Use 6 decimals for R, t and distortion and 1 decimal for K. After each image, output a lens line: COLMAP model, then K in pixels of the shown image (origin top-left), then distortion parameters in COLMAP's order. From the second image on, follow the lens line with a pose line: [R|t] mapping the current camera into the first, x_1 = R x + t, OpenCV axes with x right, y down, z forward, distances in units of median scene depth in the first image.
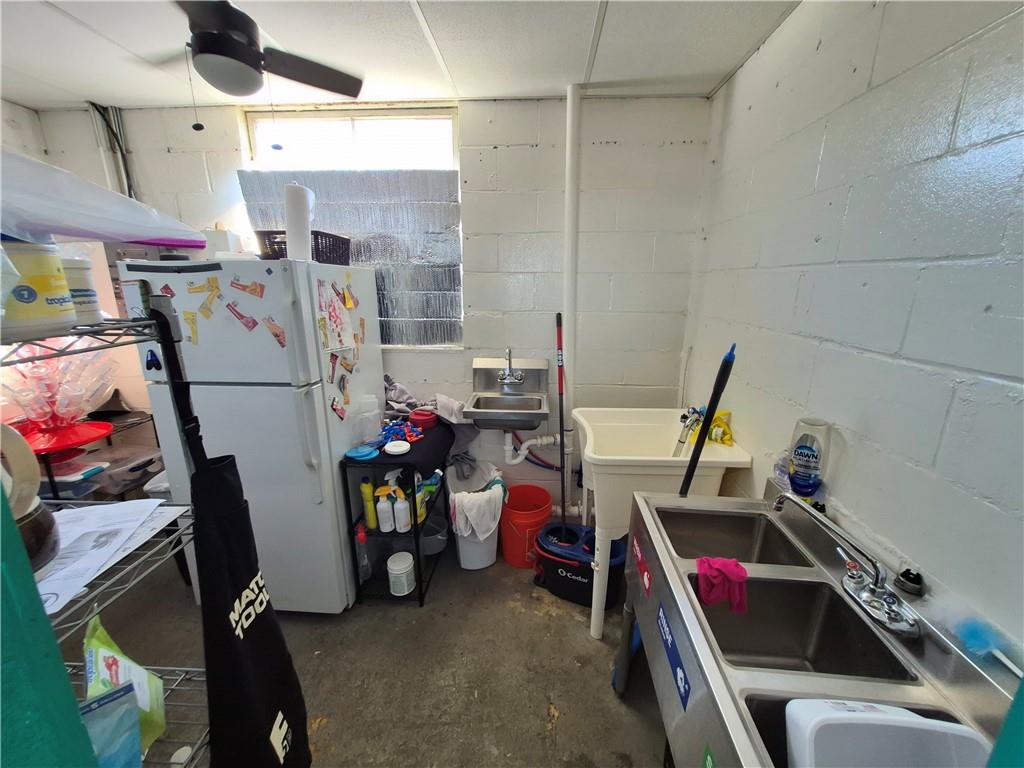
lens RADIAL K [[406.1, 0, 513.8], [0, 406.1, 383.9], [0, 0, 1]] dist [0.000614, 0.000533]
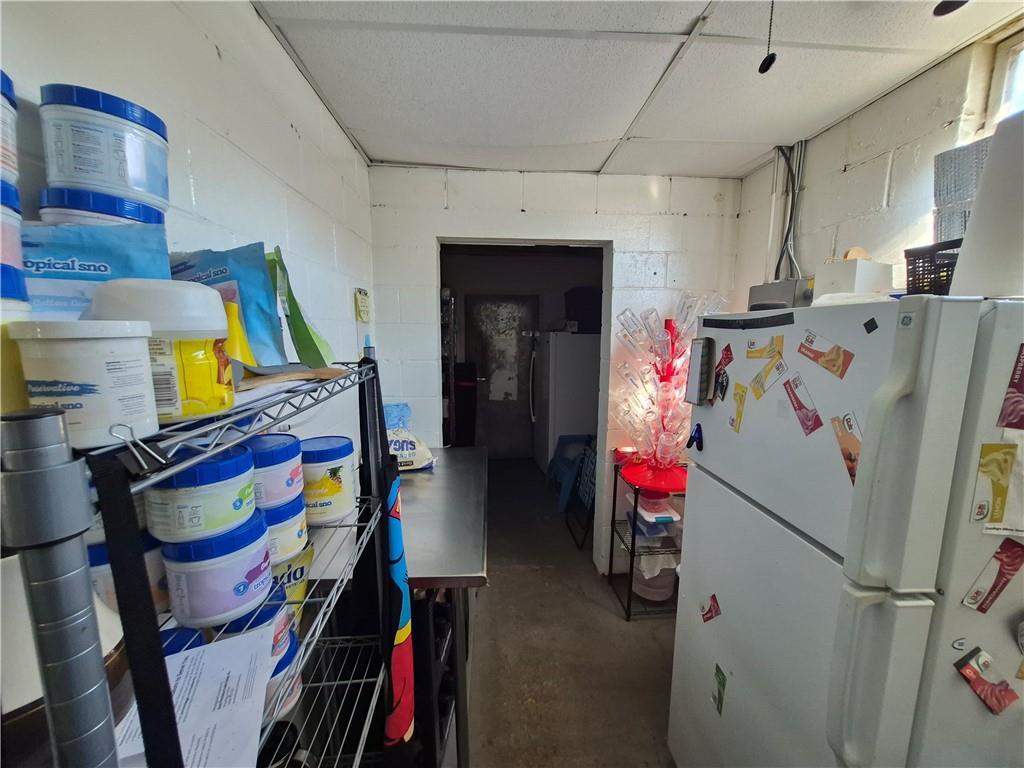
lens RADIAL K [[406.1, 0, 514.8], [0, 406.1, 385.5], [0, 0, 1]] dist [0.000614, 0.000533]
pose [[0.129572, 0.137433, -0.982000, -0.172840], [-0.248593, 0.963222, 0.102004, -0.146476], [0.959902, 0.230901, 0.158972, 0.511689]]
